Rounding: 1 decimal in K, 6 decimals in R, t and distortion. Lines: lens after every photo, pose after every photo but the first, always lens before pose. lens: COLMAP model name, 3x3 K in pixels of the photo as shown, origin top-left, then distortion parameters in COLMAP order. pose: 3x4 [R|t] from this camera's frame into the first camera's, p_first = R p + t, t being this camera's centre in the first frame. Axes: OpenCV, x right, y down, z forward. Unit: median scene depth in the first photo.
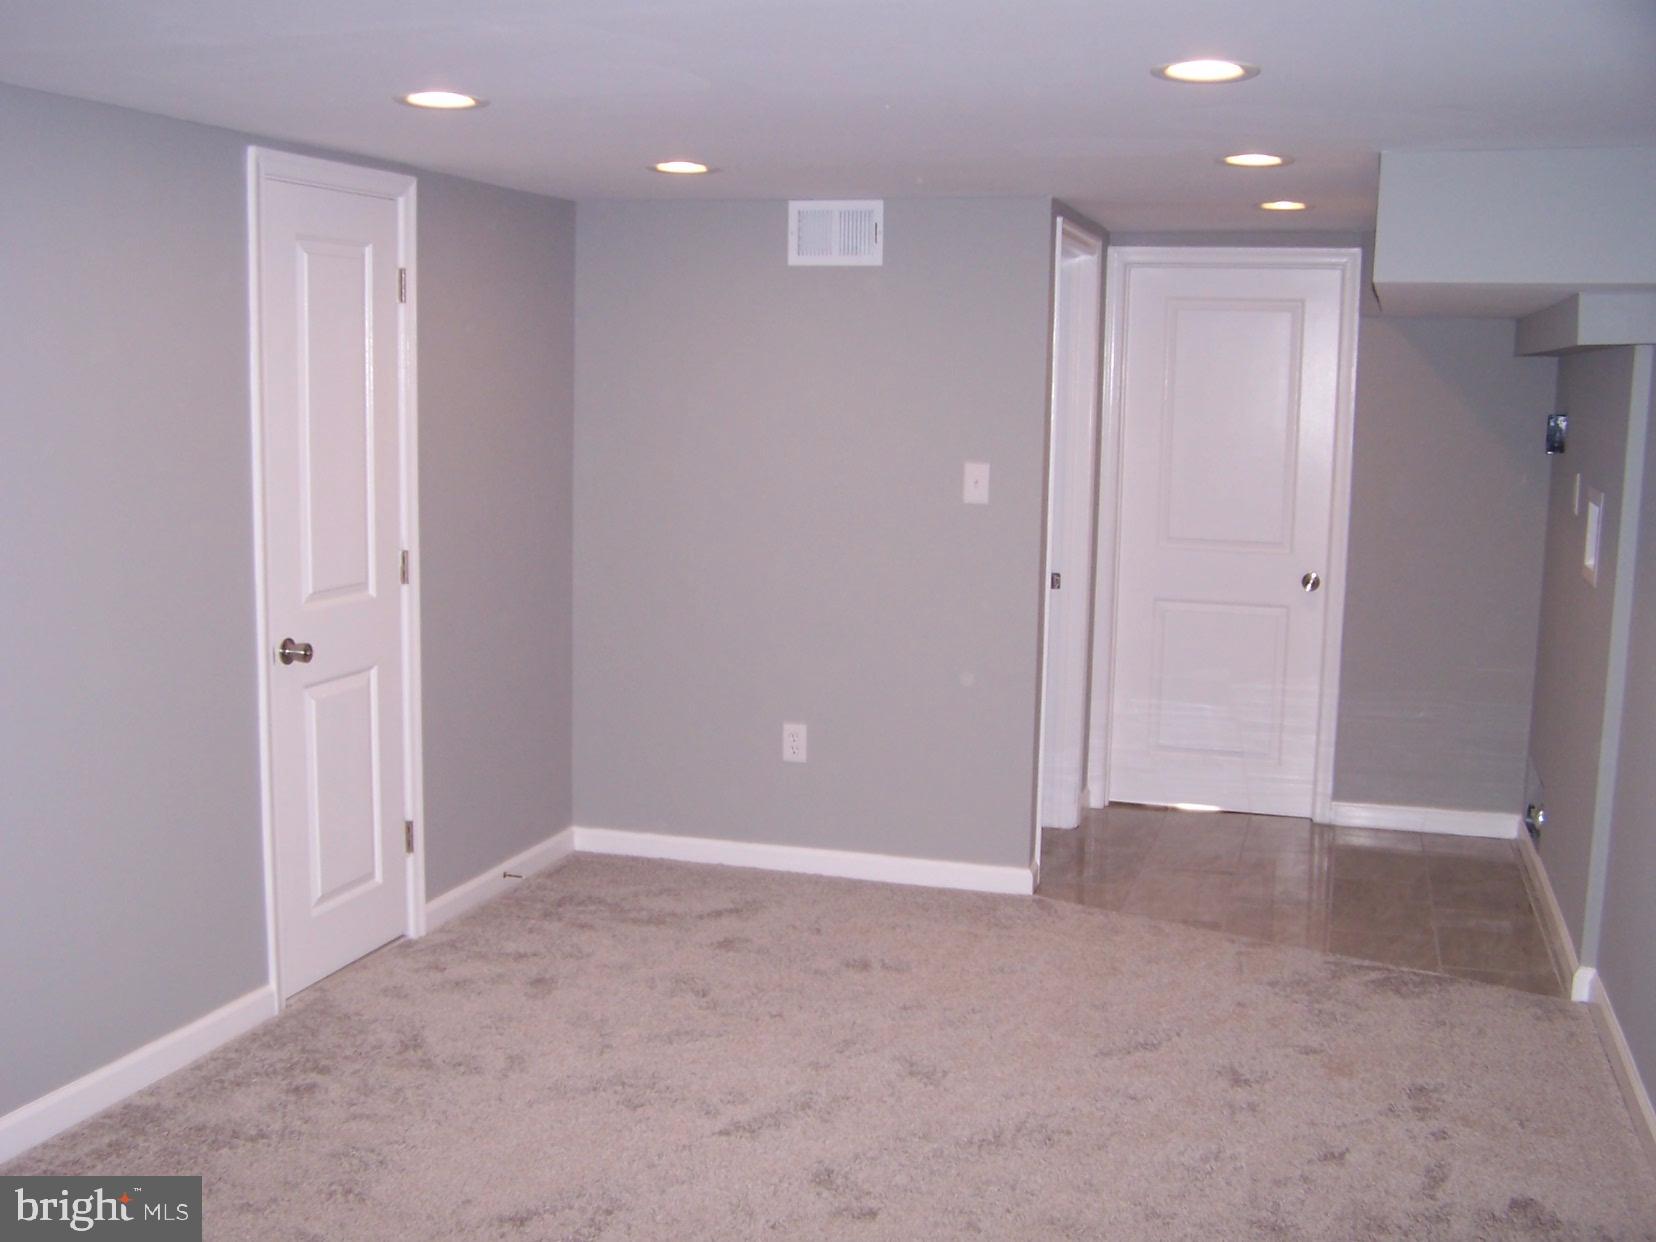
lens RADIAL K [[1849.1, 0, 823.9], [0, 1849.1, 611.3], [0, 0, 1]] dist [-0.127593, 0.000000]
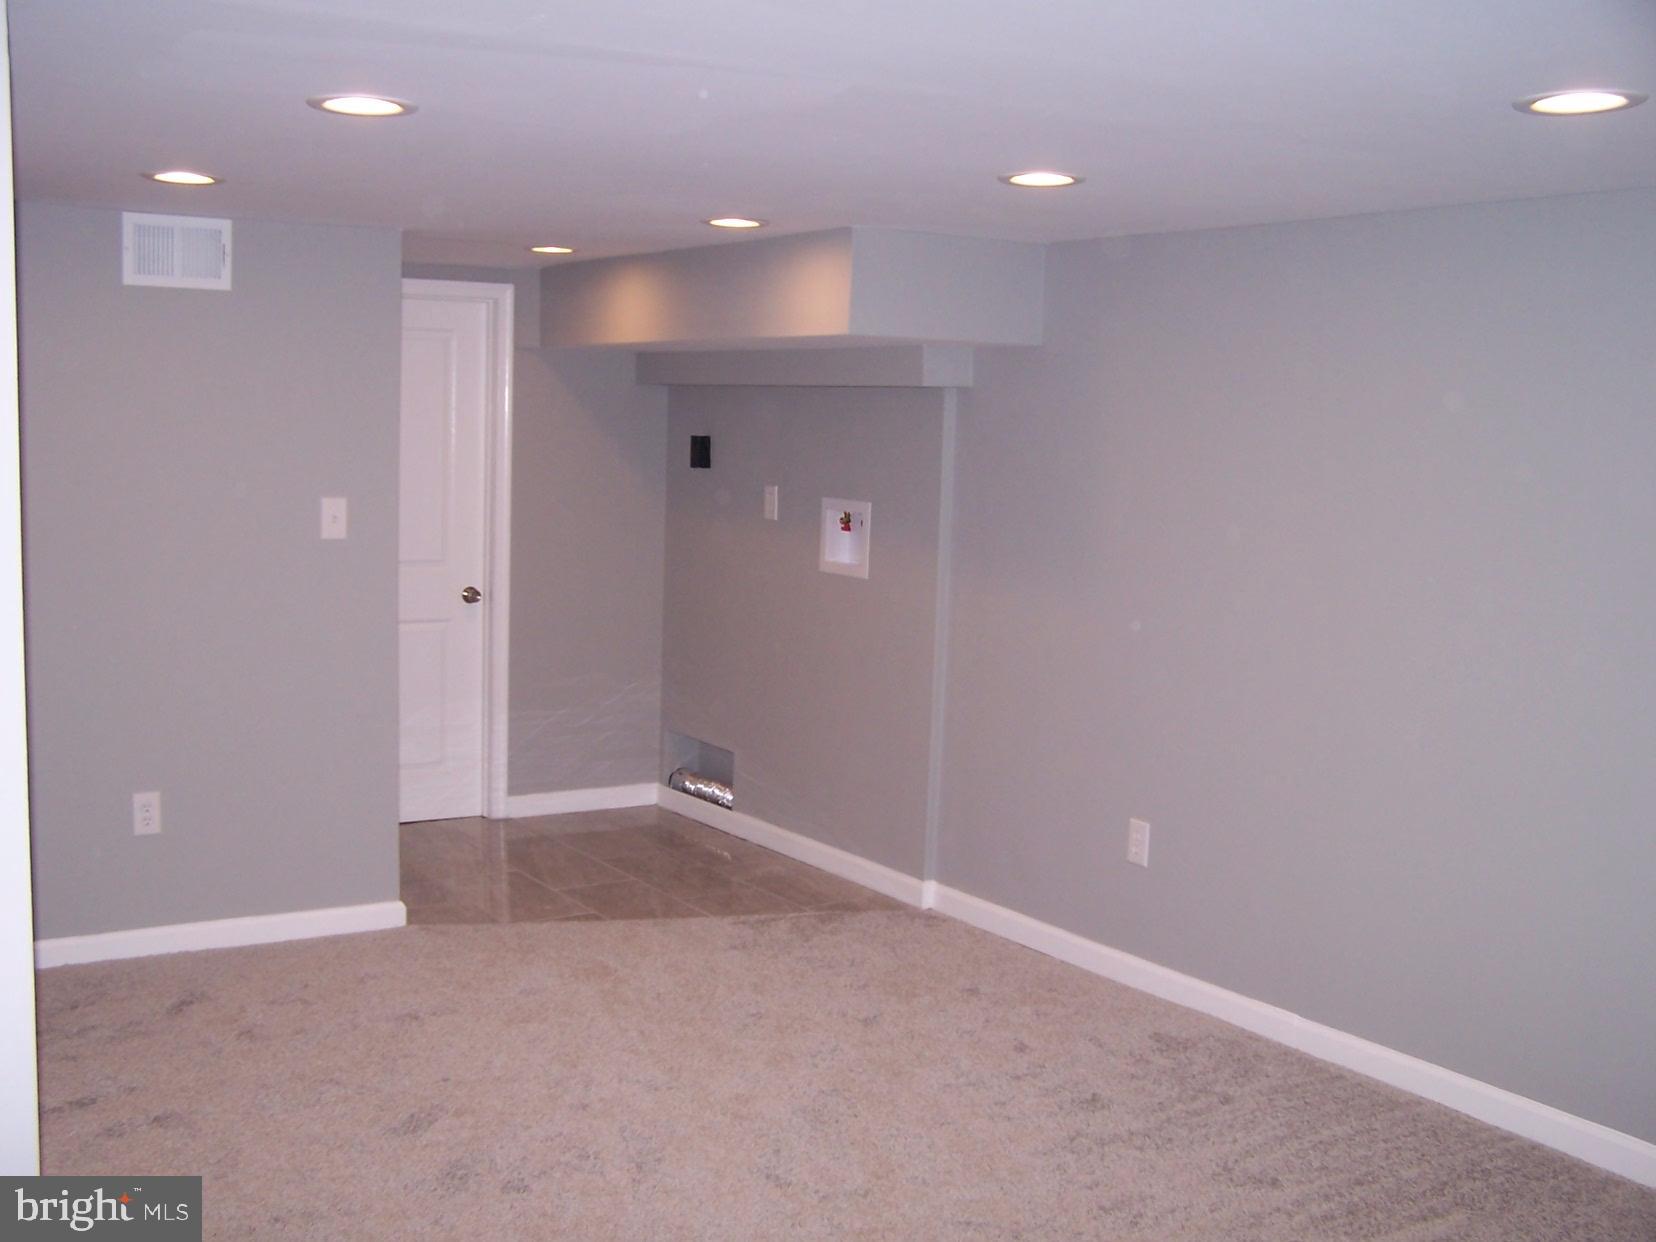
lens RADIAL K [[1849.1, 0, 822.2], [0, 1849.1, 631.7], [0, 0, 1]] dist [-0.127593, 0.000000]
pose [[0.646908, -0.085911, 0.757713, -0.488642], [0.075760, 0.995958, 0.048243, -0.036836], [-0.758795, 0.026196, 0.650802, 0.176536]]
